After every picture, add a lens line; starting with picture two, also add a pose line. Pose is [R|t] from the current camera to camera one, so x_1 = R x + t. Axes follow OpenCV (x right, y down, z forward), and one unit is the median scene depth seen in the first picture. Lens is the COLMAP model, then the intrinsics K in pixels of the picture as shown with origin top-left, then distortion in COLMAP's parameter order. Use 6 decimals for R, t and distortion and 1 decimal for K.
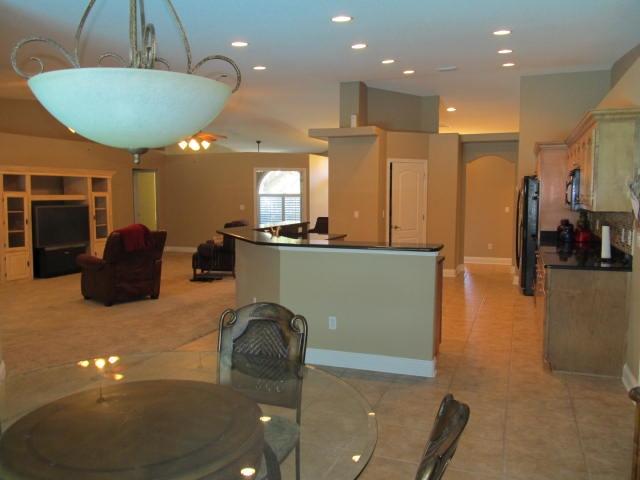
lens RADIAL K [[526.3, 0, 318.1], [0, 526.3, 240.4], [0, 0, 1]] dist [-0.056290, 0.019826]
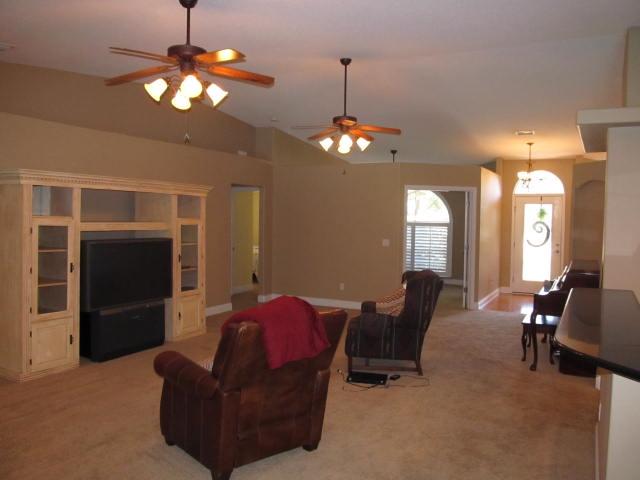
lens RADIAL K [[526.3, 0, 321.9], [0, 526.3, 238.9], [0, 0, 1]] dist [-0.056290, 0.019826]
pose [[0.993592, 0.021295, -0.111003, -0.204484], [-0.026454, 0.998627, -0.045220, -0.046877], [0.109888, 0.047867, 0.992791, 0.421652]]
